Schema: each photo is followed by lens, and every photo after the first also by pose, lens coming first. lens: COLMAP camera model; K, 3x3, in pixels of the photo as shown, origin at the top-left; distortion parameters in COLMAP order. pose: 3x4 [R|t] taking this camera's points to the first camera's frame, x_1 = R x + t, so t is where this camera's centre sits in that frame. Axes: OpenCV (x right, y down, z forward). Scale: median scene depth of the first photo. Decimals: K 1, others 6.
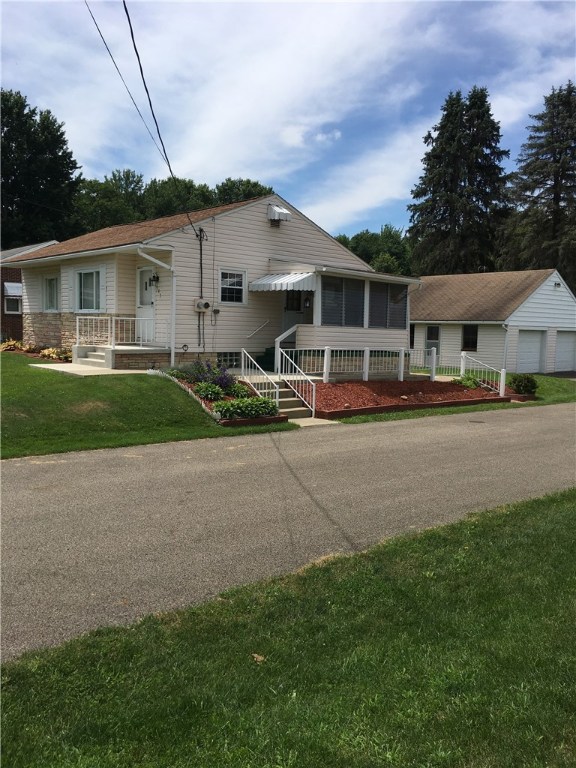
lens RADIAL K [[648.3, 0, 284.8], [0, 648.3, 380.0], [0, 0, 1]] dist [0.078393, -0.110083]
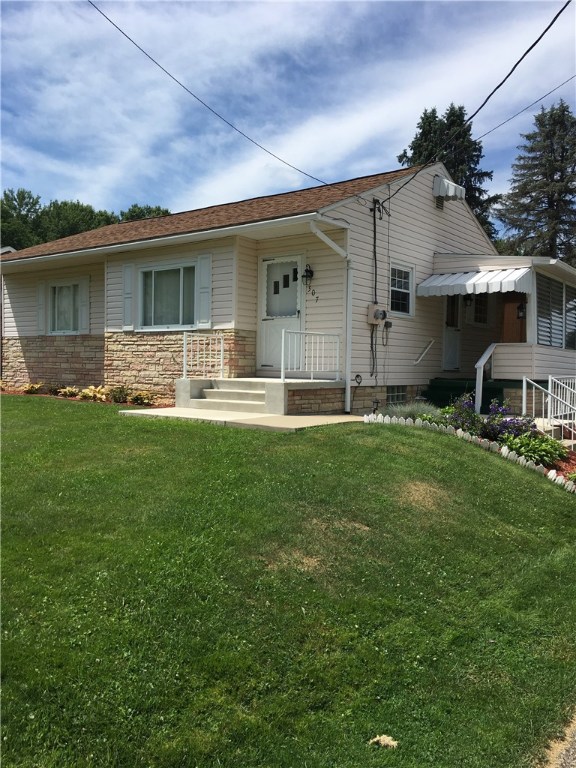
lens RADIAL K [[648.3, 0, 284.8], [0, 648.3, 380.0], [0, 0, 1]] dist [0.078393, -0.110083]
pose [[0.980946, -0.016354, 0.193593, -0.329454], [0.027686, 0.998048, -0.055974, -0.013729], [-0.192300, 0.060267, 0.979484, 0.355536]]
